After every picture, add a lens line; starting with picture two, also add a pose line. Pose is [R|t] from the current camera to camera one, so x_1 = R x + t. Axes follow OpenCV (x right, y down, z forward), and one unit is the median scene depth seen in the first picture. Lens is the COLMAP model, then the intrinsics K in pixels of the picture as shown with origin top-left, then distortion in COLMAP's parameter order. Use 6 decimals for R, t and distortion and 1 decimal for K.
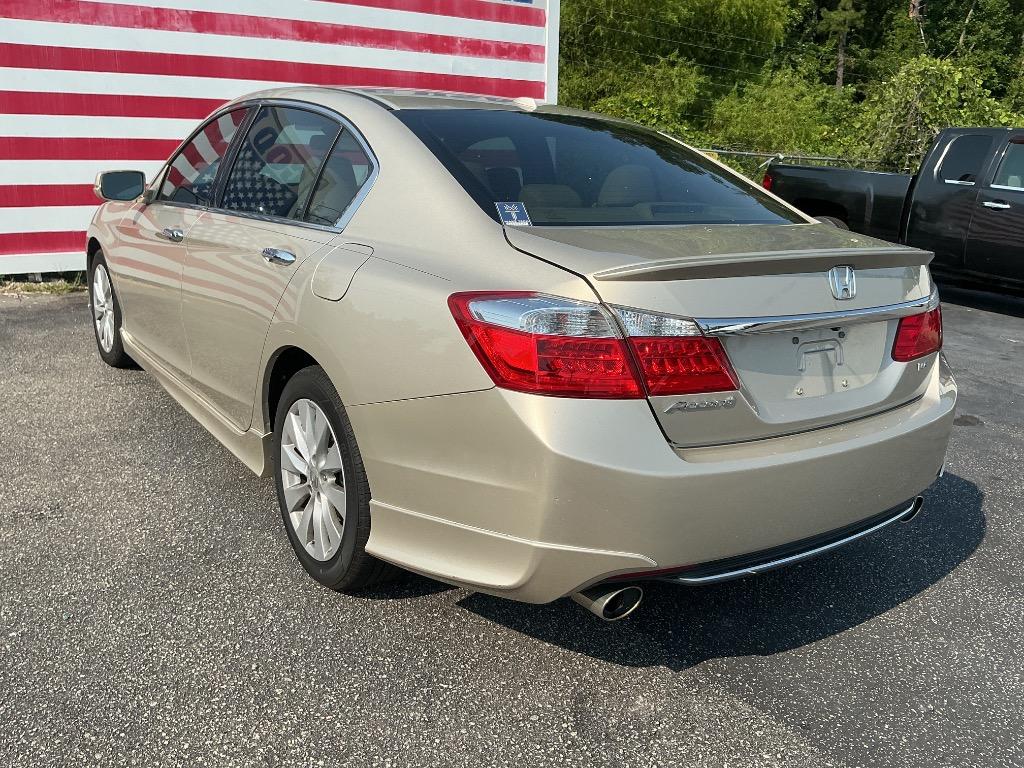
lens RADIAL K [[864.4, 0, 511.3], [0, 864.4, 390.5], [0, 0, 1]] dist [0.052597, -0.128569]
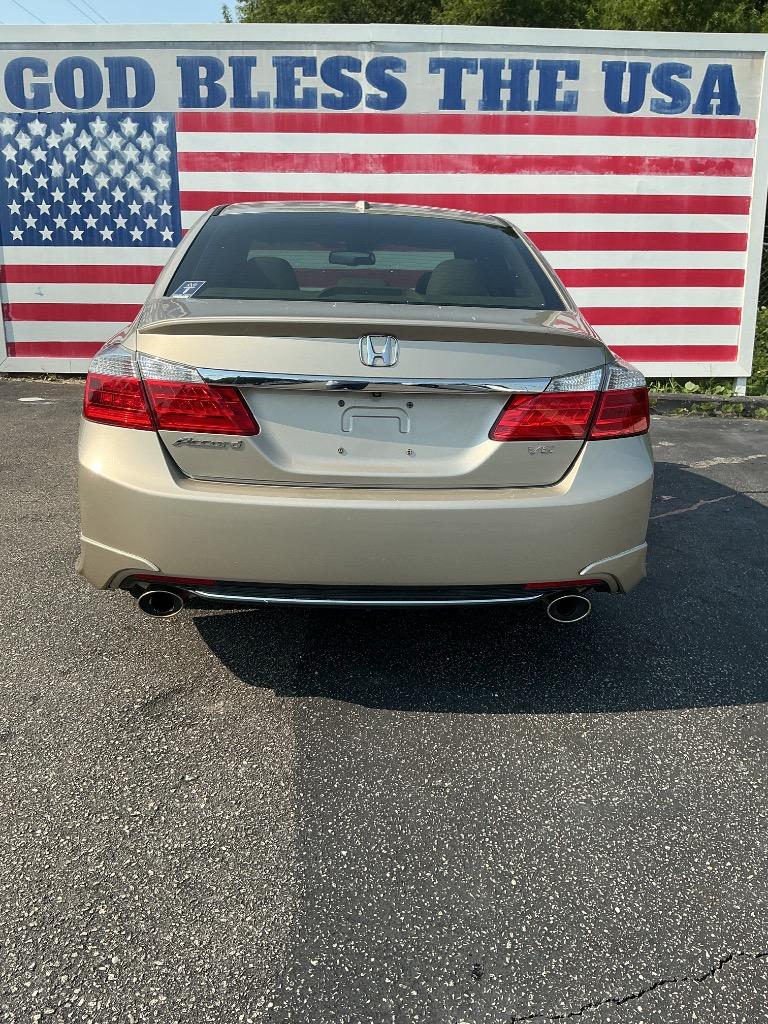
lens RADIAL K [[864.4, 0, 392.7], [0, 864.4, 525.8], [0, 0, 1]] dist [0.052597, -0.128569]
pose [[0.841334, 0.129359, -0.524808, 0.321755], [-0.132888, 0.990642, 0.031146, 0.017349], [0.523926, 0.043536, 0.850650, 0.038848]]
